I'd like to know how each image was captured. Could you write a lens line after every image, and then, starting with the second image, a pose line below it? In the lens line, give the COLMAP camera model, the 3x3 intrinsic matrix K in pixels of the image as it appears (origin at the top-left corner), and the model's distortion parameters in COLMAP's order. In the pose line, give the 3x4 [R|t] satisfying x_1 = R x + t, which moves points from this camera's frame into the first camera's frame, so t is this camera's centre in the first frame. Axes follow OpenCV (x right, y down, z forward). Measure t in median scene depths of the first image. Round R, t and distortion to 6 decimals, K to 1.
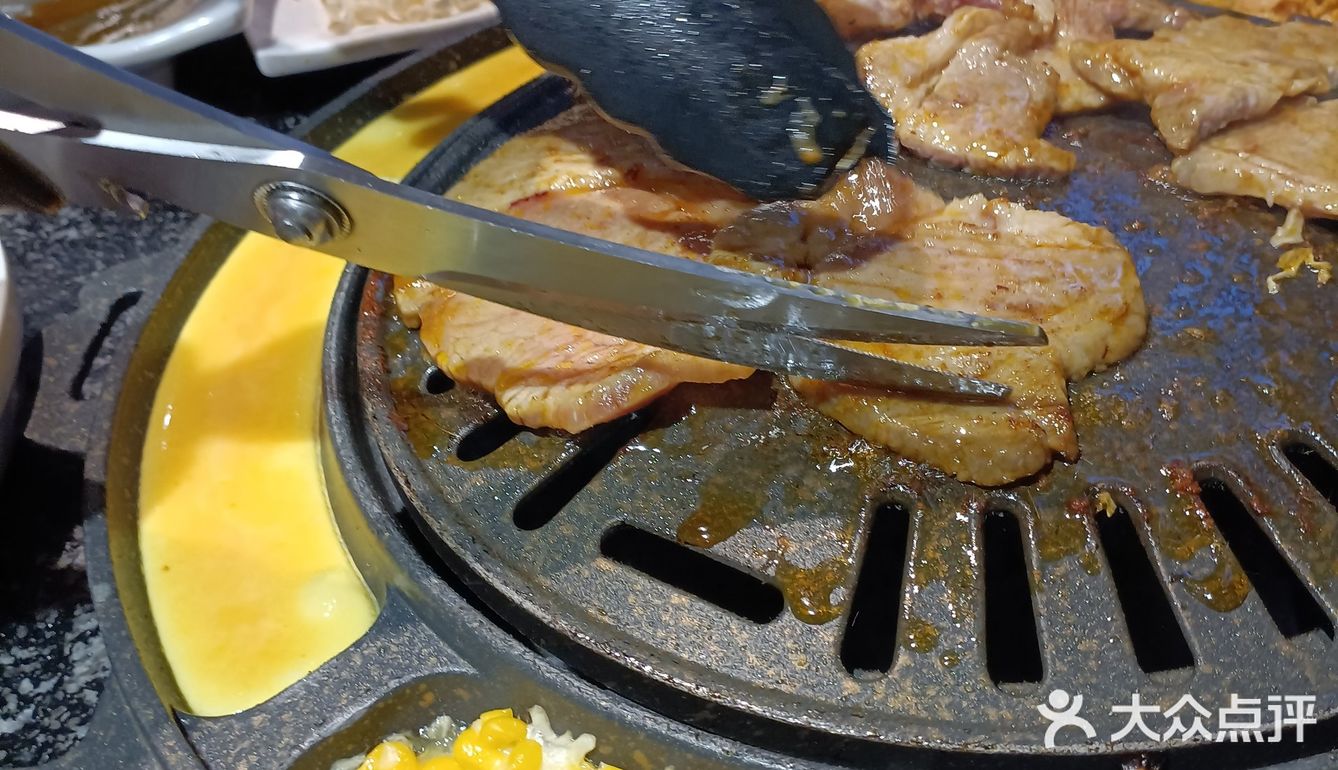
lens RADIAL K [[1595.8, 0, 671.1], [0, 1595.8, 471.9], [0, 0, 1]] dist [0.136084, 0.022755]
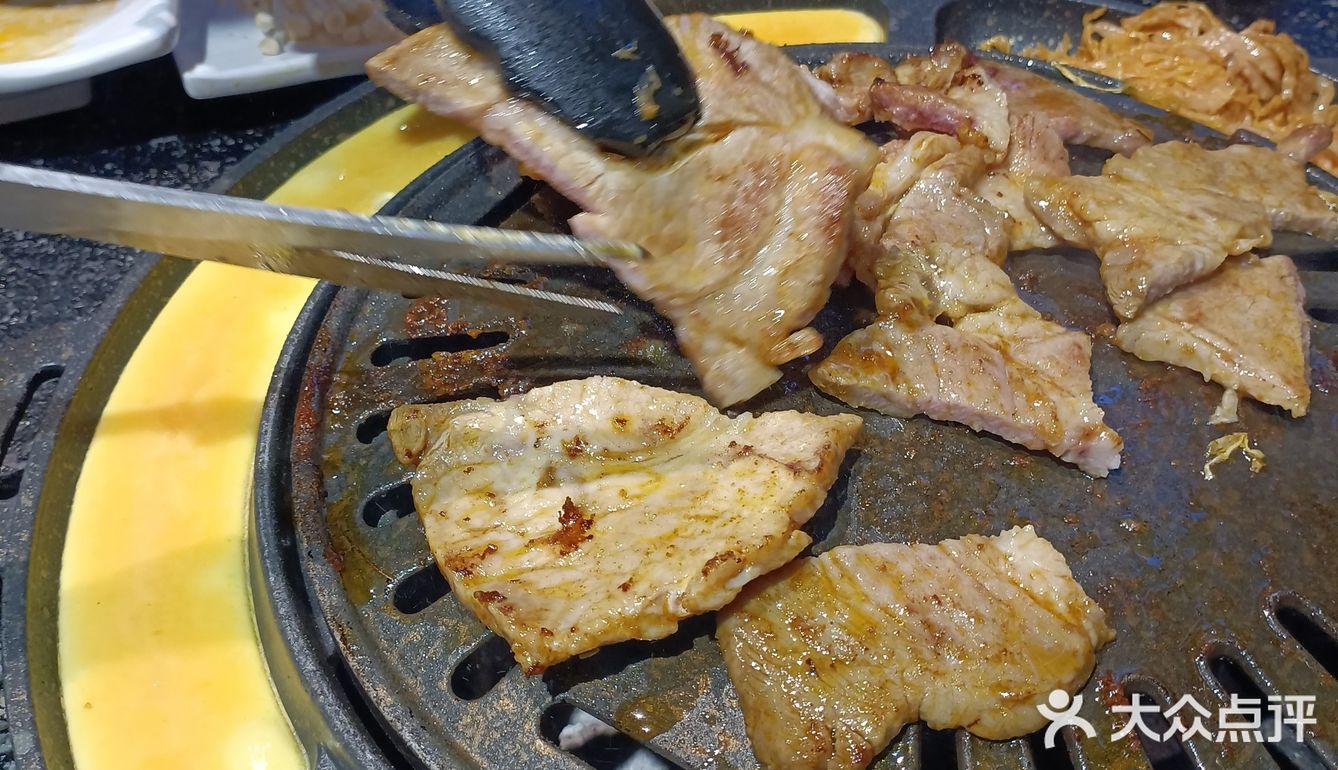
lens RADIAL K [[1595.8, 0, 671.1], [0, 1595.8, 471.9], [0, 0, 1]] dist [0.136084, 0.022755]
pose [[0.996197, 0.050267, 0.071161, -0.034536], [-0.056638, 0.994281, 0.090538, -0.171462], [-0.066203, -0.094224, 0.993347, 0.012769]]
